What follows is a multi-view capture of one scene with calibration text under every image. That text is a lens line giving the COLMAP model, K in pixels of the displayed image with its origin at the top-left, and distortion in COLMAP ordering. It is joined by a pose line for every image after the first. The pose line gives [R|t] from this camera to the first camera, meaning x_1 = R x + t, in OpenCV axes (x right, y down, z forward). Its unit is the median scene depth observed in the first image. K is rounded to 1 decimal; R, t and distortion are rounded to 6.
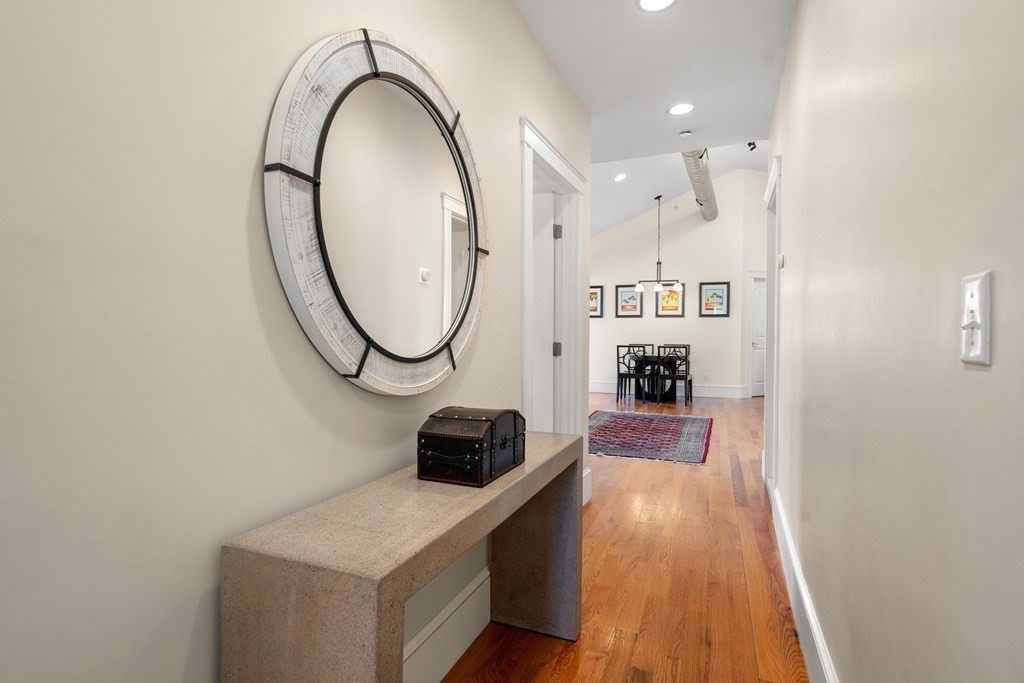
lens RADIAL K [[490.3, 0, 528.4], [0, 490.3, 337.1], [0, 0, 1]] dist [0.003043, 0.002496]
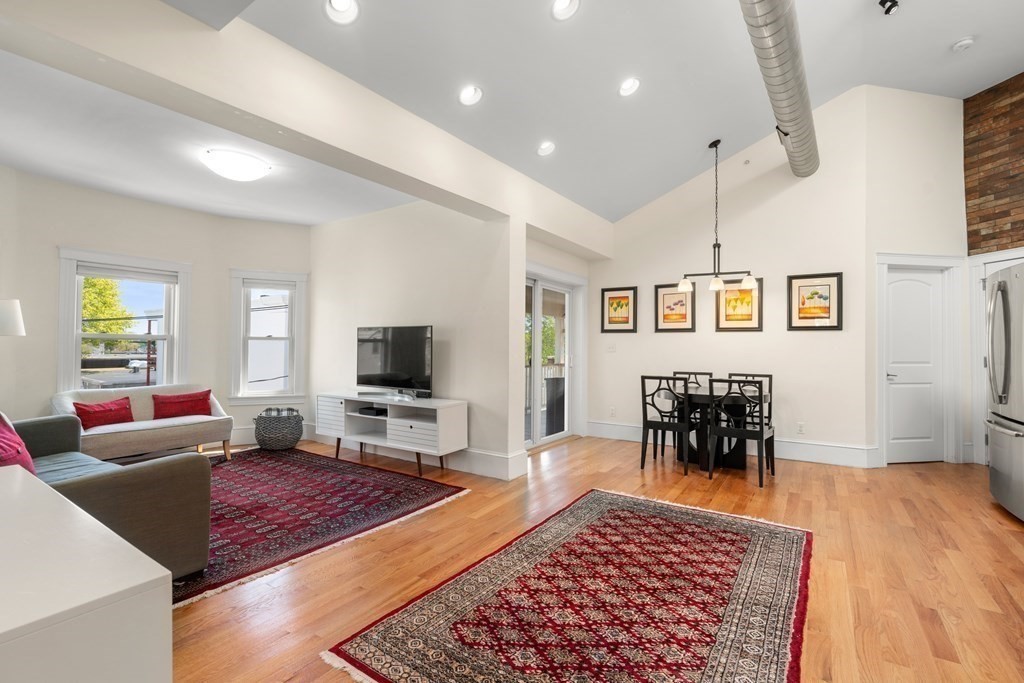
lens RADIAL K [[466.3, 0, 515.4], [0, 466.3, 337.6], [0, 0, 1]] dist [-0.003073, 0.001095]
pose [[0.977447, -0.000201, -0.211180, 0.136404], [-0.006973, 0.999424, -0.033225, -0.010181], [0.211065, 0.033949, 0.976882, 0.353571]]
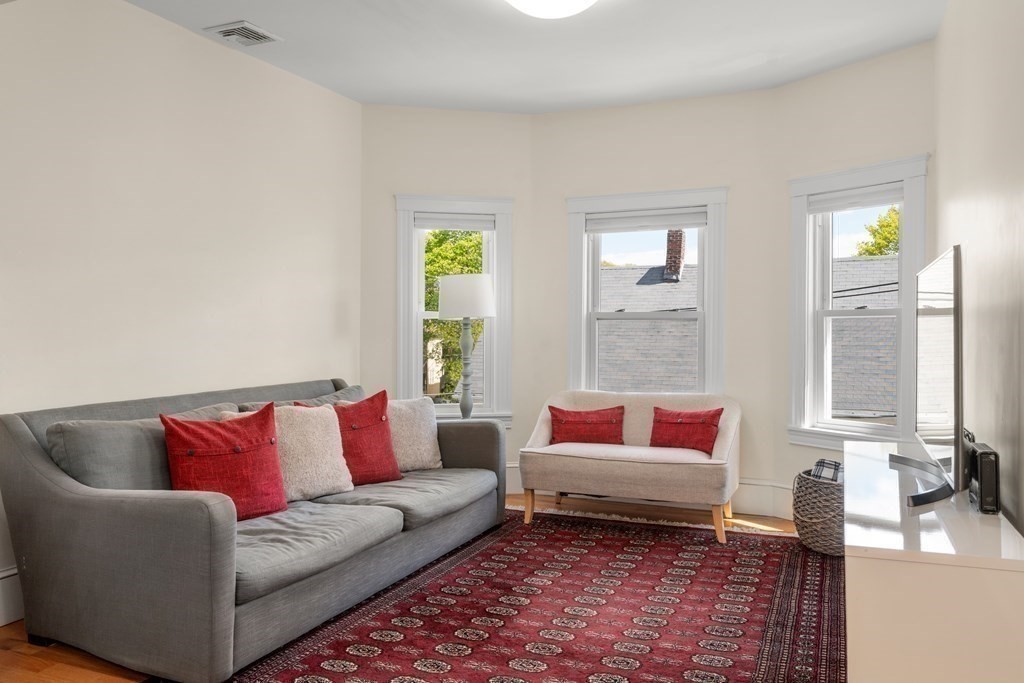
lens RADIAL K [[752.2, 0, 512.2], [0, 752.2, 339.0], [0, 0, 1]] dist [0.008166, -0.002054]
pose [[-0.040247, 0.006913, -0.999166, 0.170568], [-0.015225, 0.999856, 0.007531, -0.011648], [0.999074, 0.015515, -0.040136, 0.766229]]
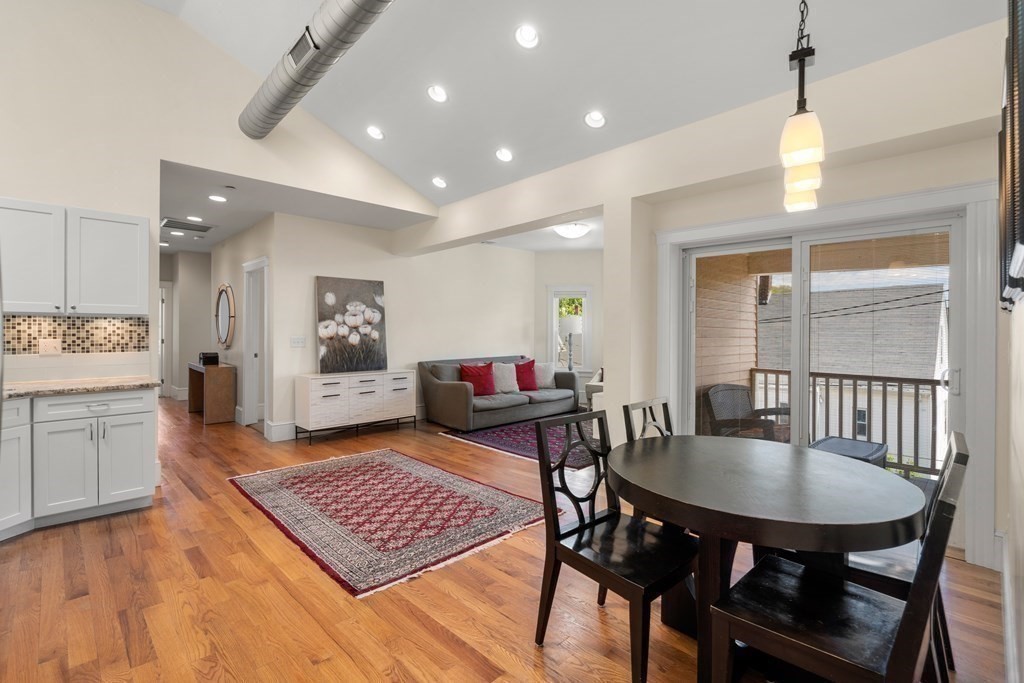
lens RADIAL K [[466.3, 0, 512.6], [0, 466.3, 332.1], [0, 0, 1]] dist [-0.003073, 0.001095]
pose [[-0.414659, -0.002306, -0.909974, 0.529722], [-0.018388, 0.999814, 0.005845, -0.030300], [0.909791, 0.019156, -0.414624, 1.015224]]
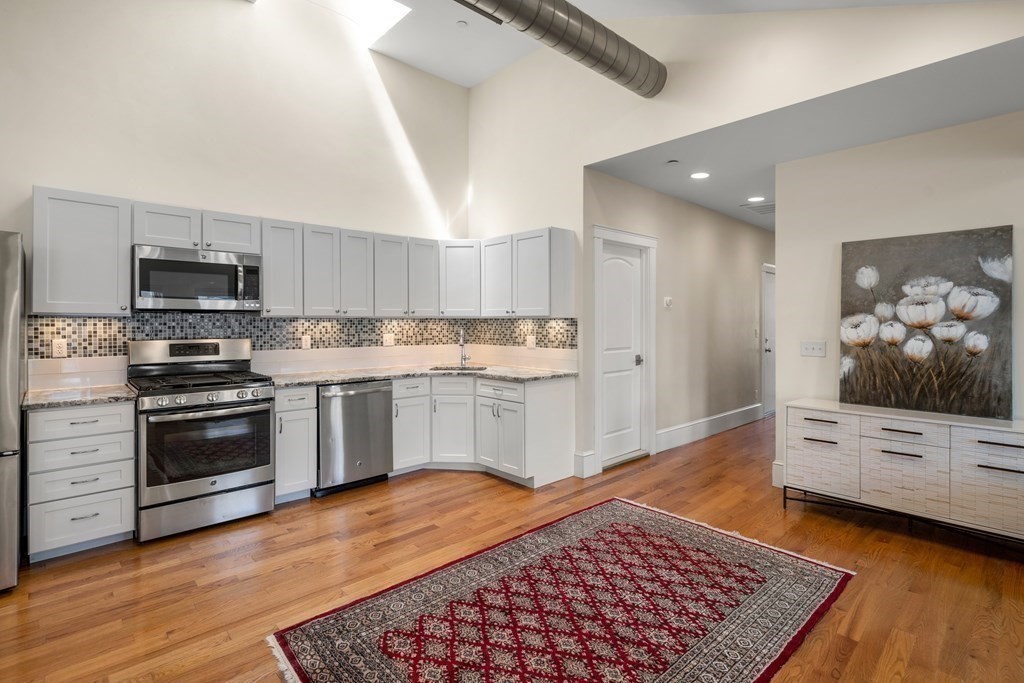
lens RADIAL K [[490.3, 0, 511.4], [0, 490.3, 323.8], [0, 0, 1]] dist [0.003043, 0.002496]
pose [[-0.901924, -0.006865, 0.431840, 0.058161], [0.001929, 0.999800, 0.019922, -0.040510], [-0.431890, 0.018801, -0.901730, 0.995268]]
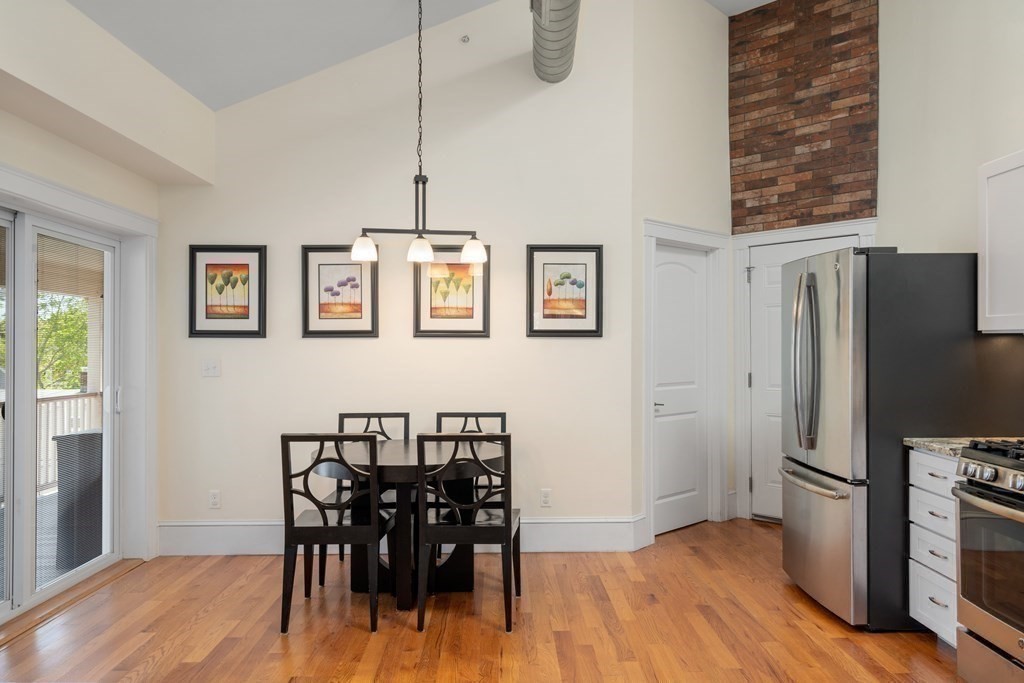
lens RADIAL K [[752.2, 0, 530.6], [0, 752.2, 348.2], [0, 0, 1]] dist [0.008166, -0.002054]
pose [[0.923510, -0.004710, 0.383546, 0.133035], [0.009989, 0.999881, -0.011775, -0.026137], [-0.383444, 0.014706, 0.923447, 0.479419]]
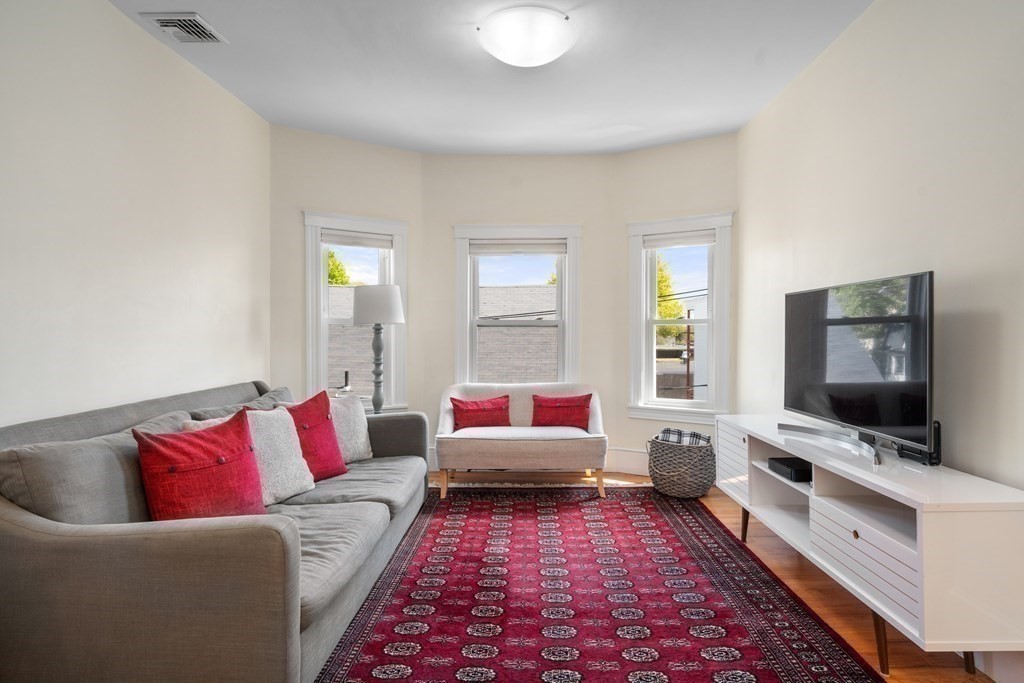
lens RADIAL K [[558.1, 0, 514.8], [0, 558.1, 344.6], [0, 0, 1]] dist [0.002712, 0.001033]
pose [[0.344439, 0.012382, -0.938727, 0.085443], [-0.011278, 0.999895, 0.009051, -0.010212], [0.938741, 0.007469, 0.344543, 0.637049]]
